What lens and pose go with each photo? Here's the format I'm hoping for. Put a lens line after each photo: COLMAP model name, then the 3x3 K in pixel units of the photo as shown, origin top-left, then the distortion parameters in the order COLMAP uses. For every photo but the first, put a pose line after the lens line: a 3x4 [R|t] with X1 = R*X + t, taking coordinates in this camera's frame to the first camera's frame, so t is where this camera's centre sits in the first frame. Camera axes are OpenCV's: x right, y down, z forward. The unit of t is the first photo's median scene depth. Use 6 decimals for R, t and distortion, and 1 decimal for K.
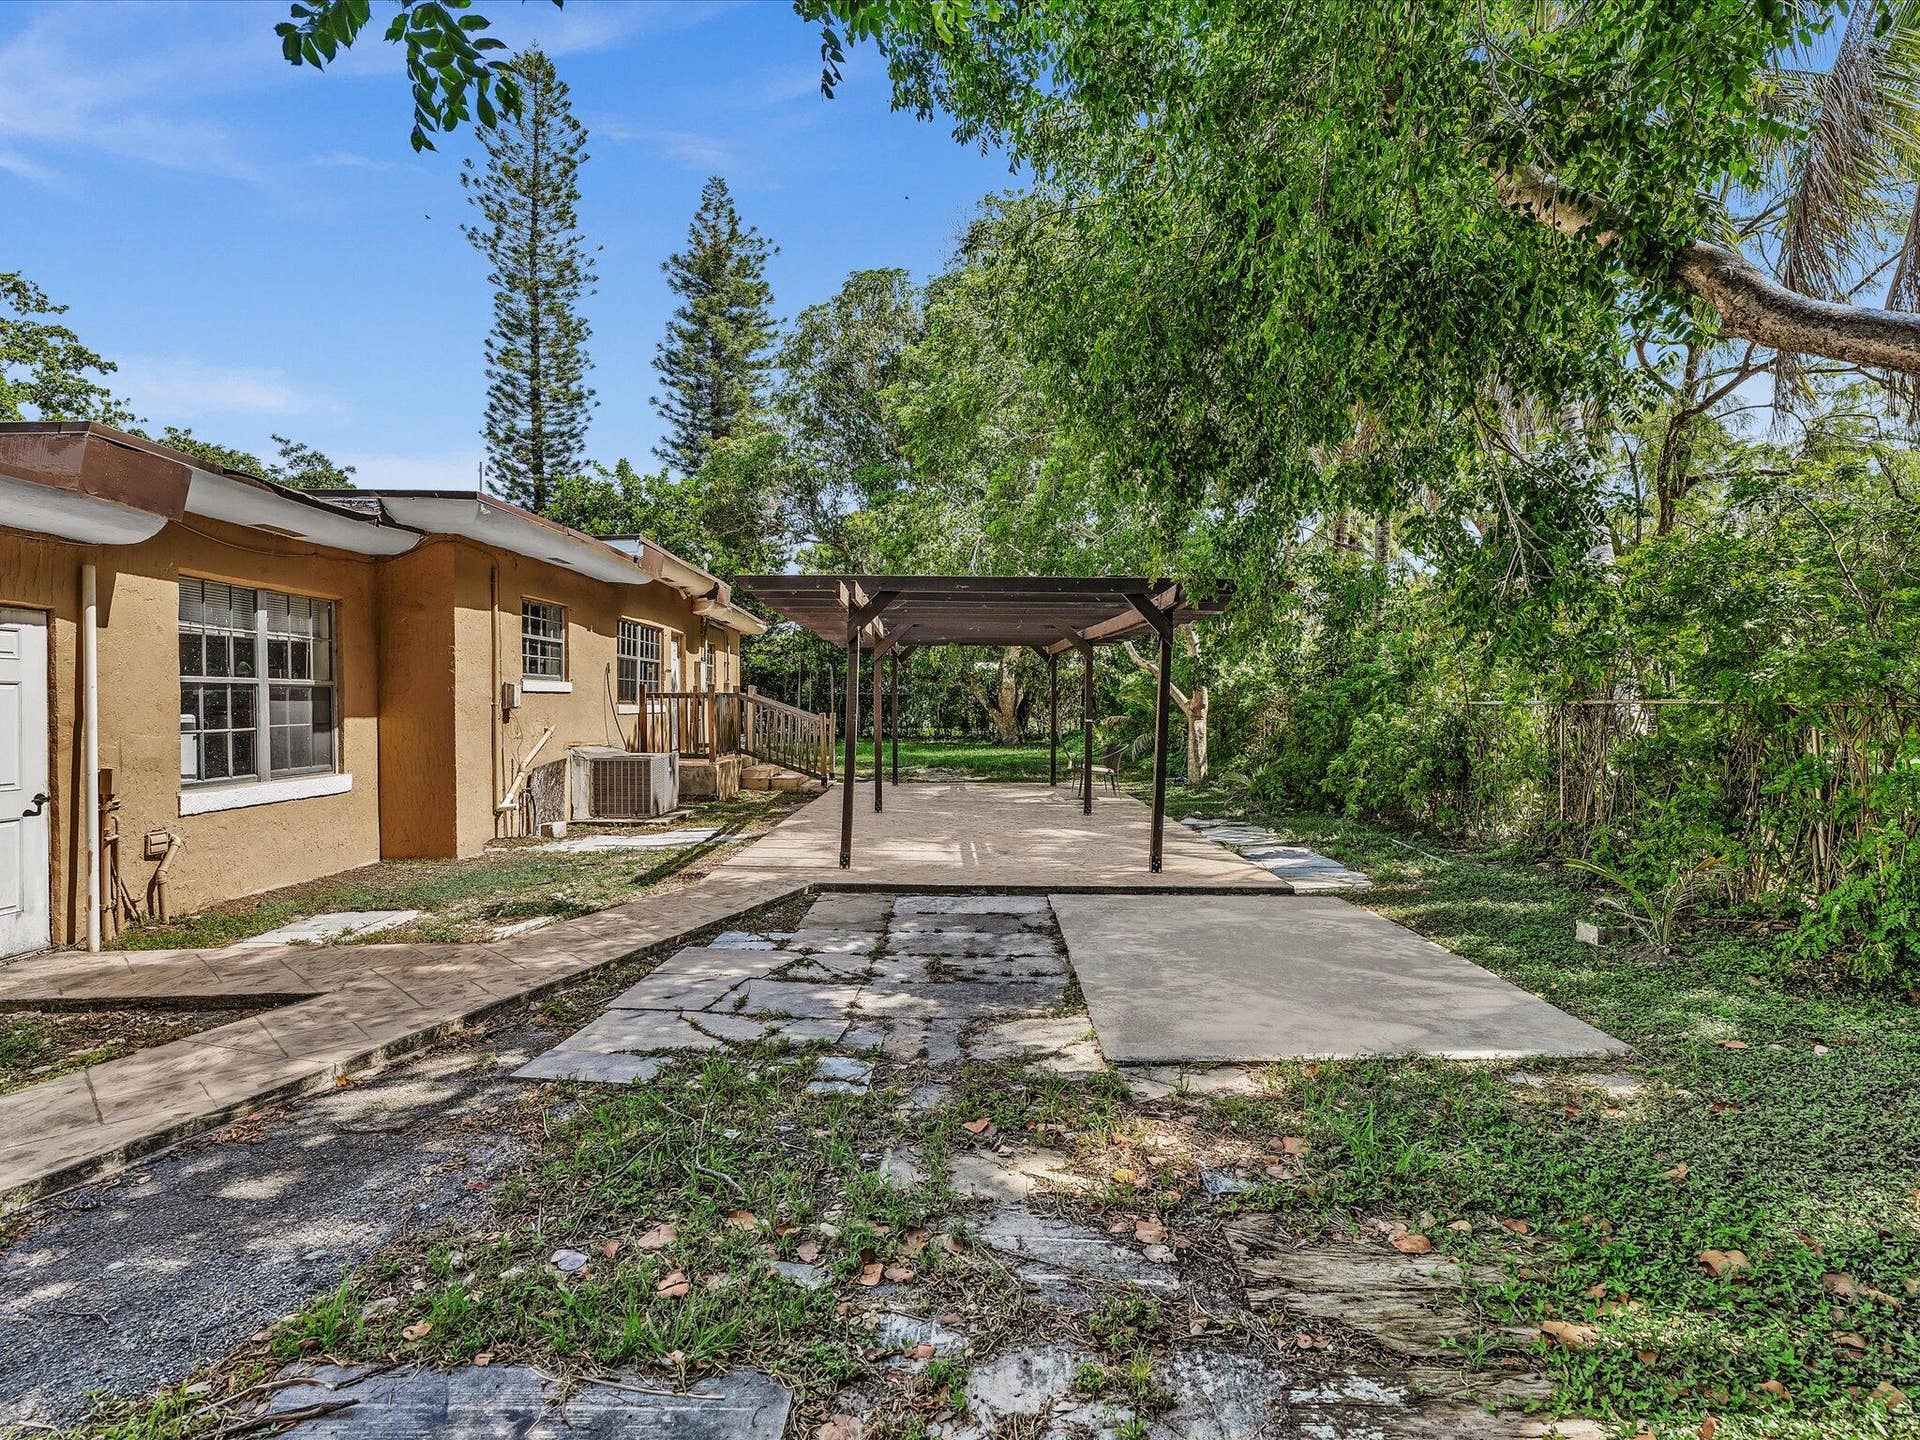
lens RADIAL K [[975.7, 0, 943.9], [0, 975.7, 737.8], [0, 0, 1]] dist [-0.000904, 0.004965]
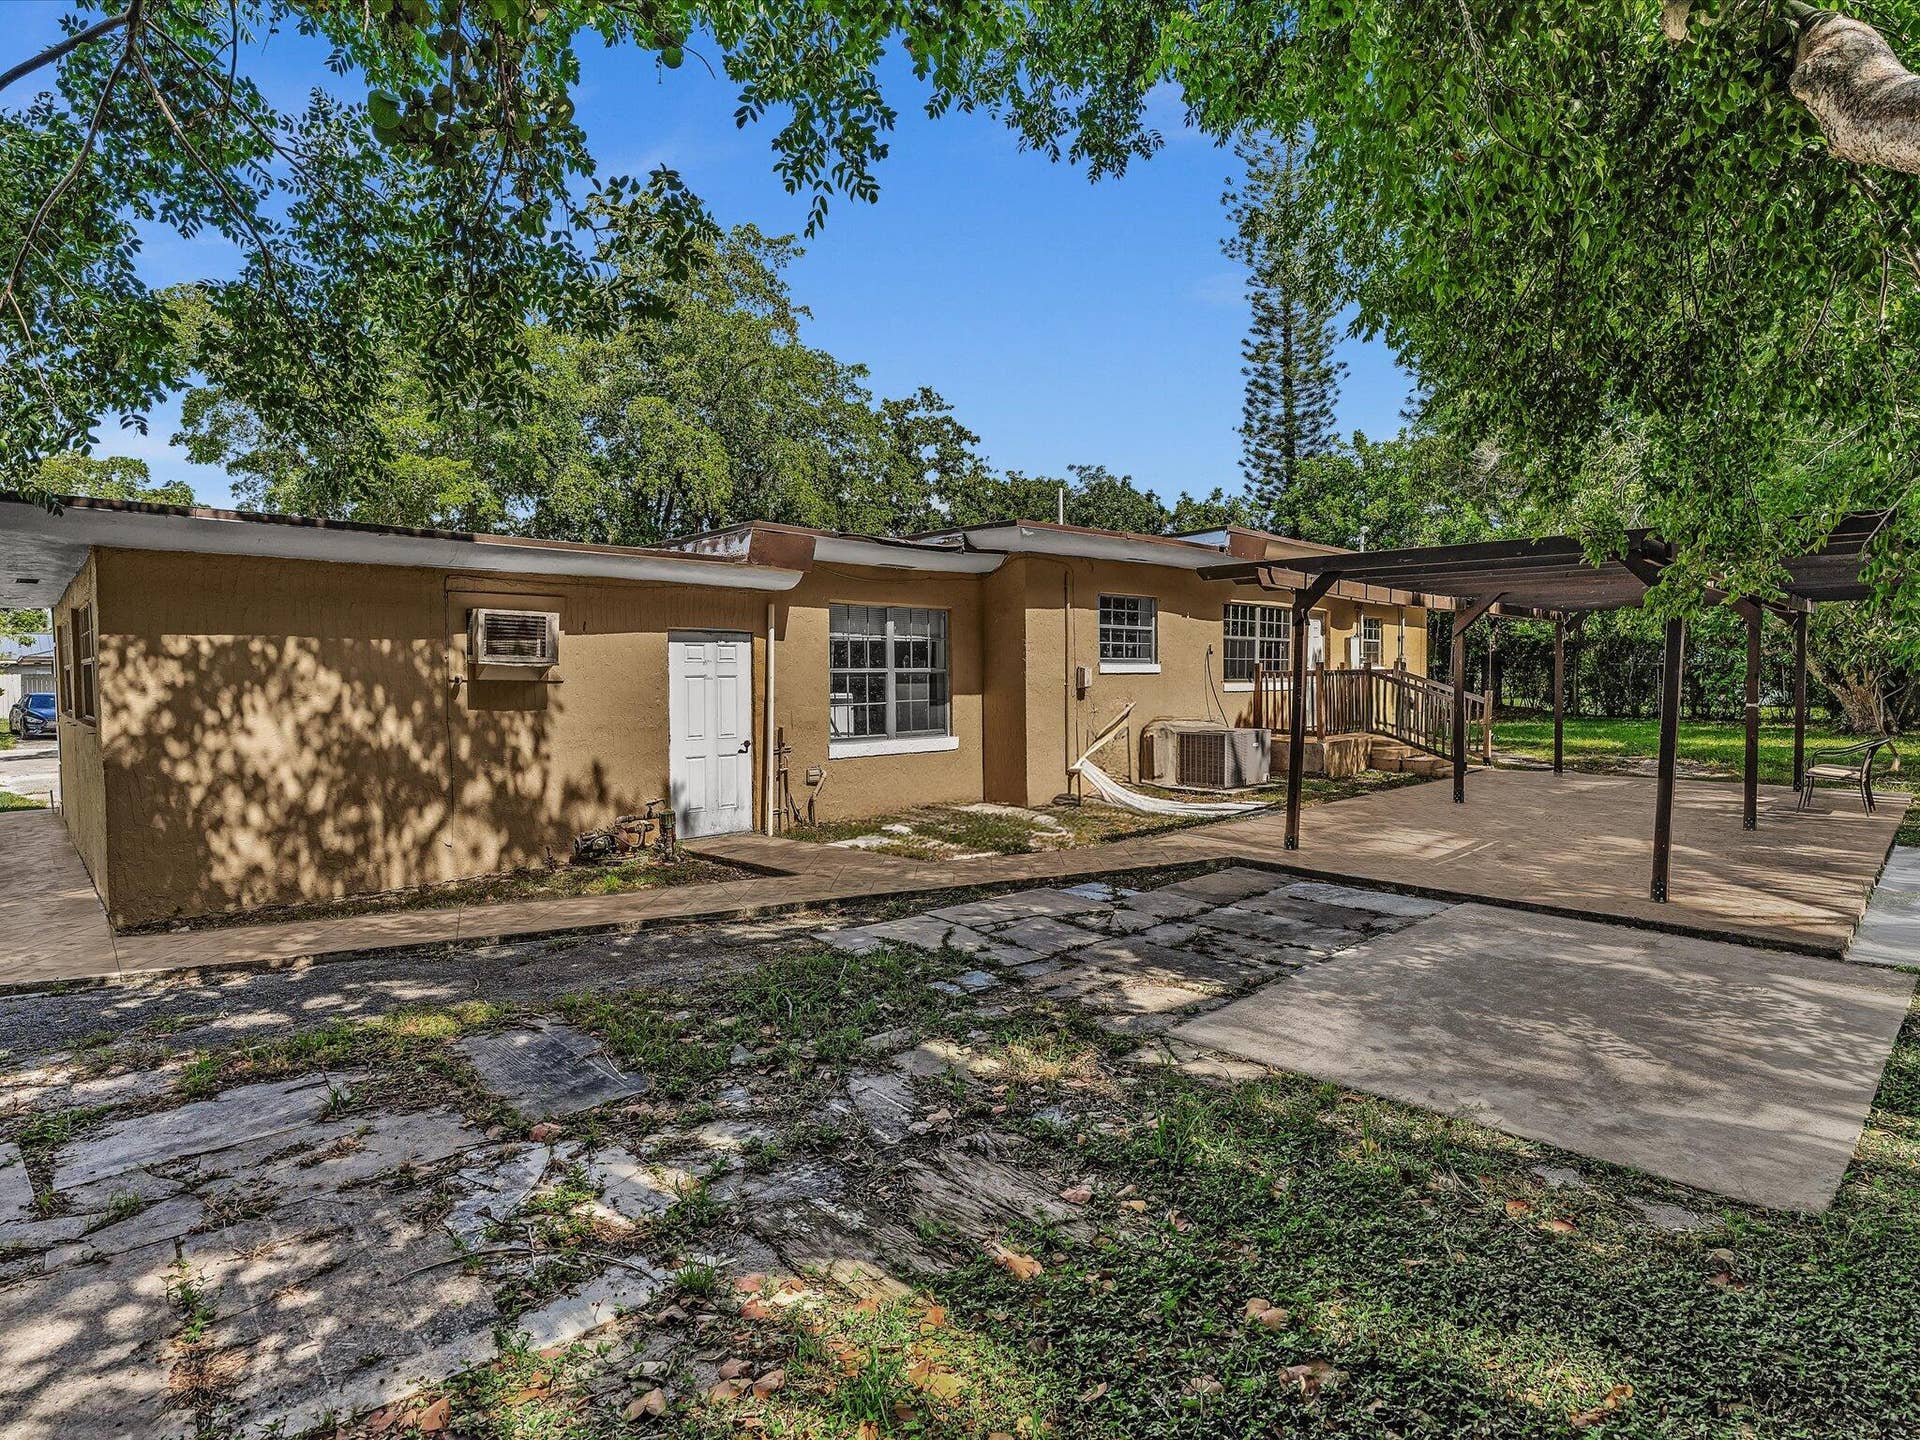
lens RADIAL K [[975.7, 0, 936.4], [0, 975.7, 731.9], [0, 0, 1]] dist [-0.000904, 0.004965]
pose [[0.688728, 0.035269, -0.724162, 0.284357], [-0.018916, 0.999350, 0.030681, -0.008502], [0.724773, -0.007432, 0.688947, 0.031912]]
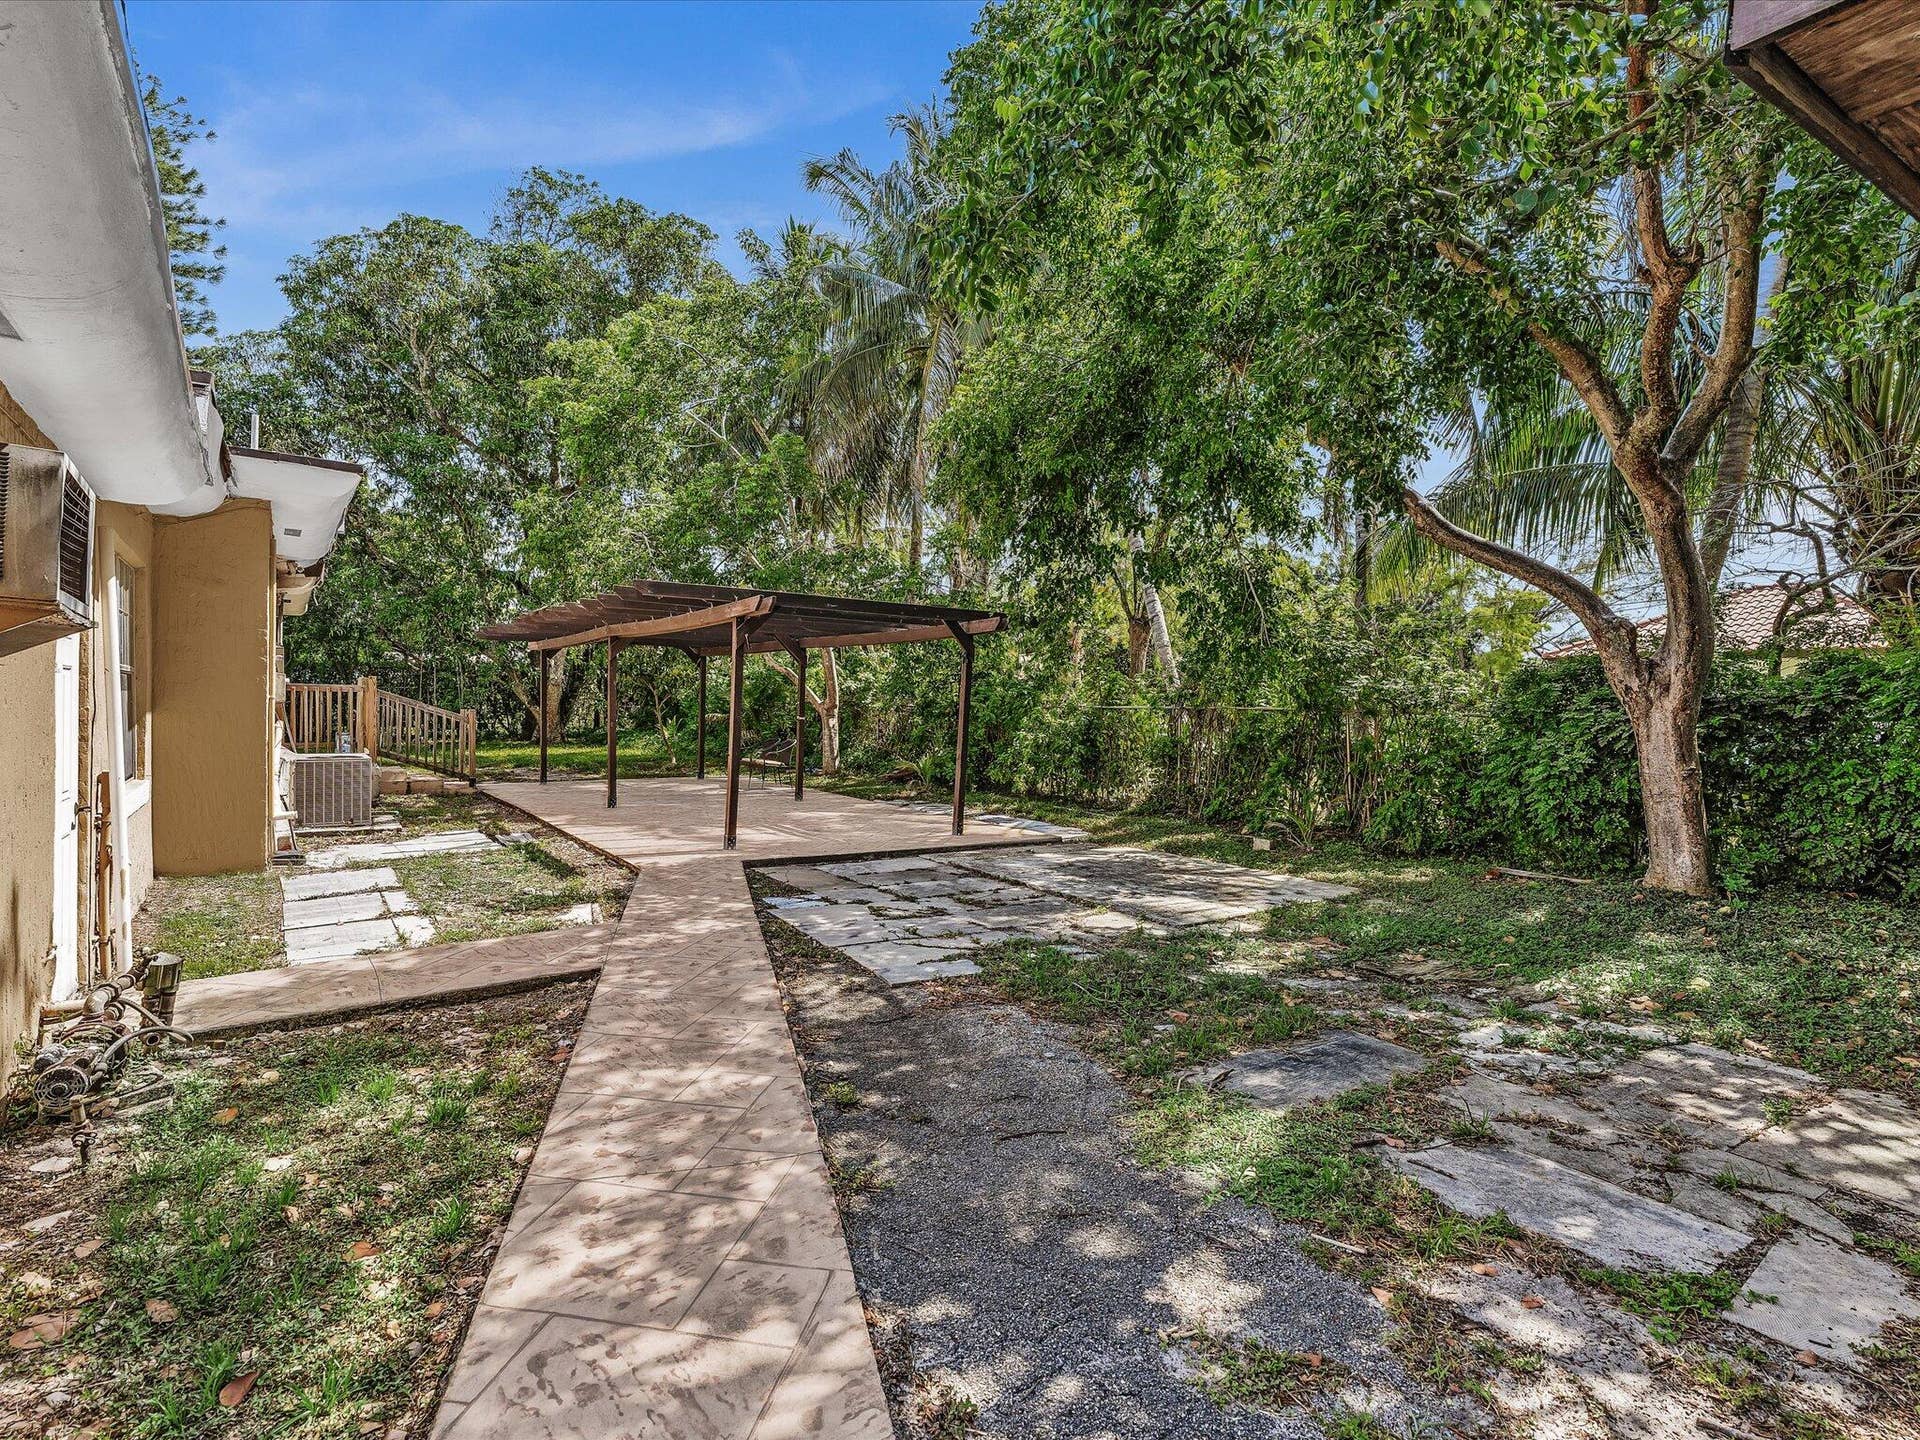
lens RADIAL K [[975.7, 0, 964.0], [0, 975.7, 725.6], [0, 0, 1]] dist [-0.000904, 0.004965]
pose [[0.817755, -0.000568, 0.575566, -0.397137], [0.006996, 0.999935, -0.008953, 0.003291], [-0.575524, 0.011348, 0.817706, -0.049552]]
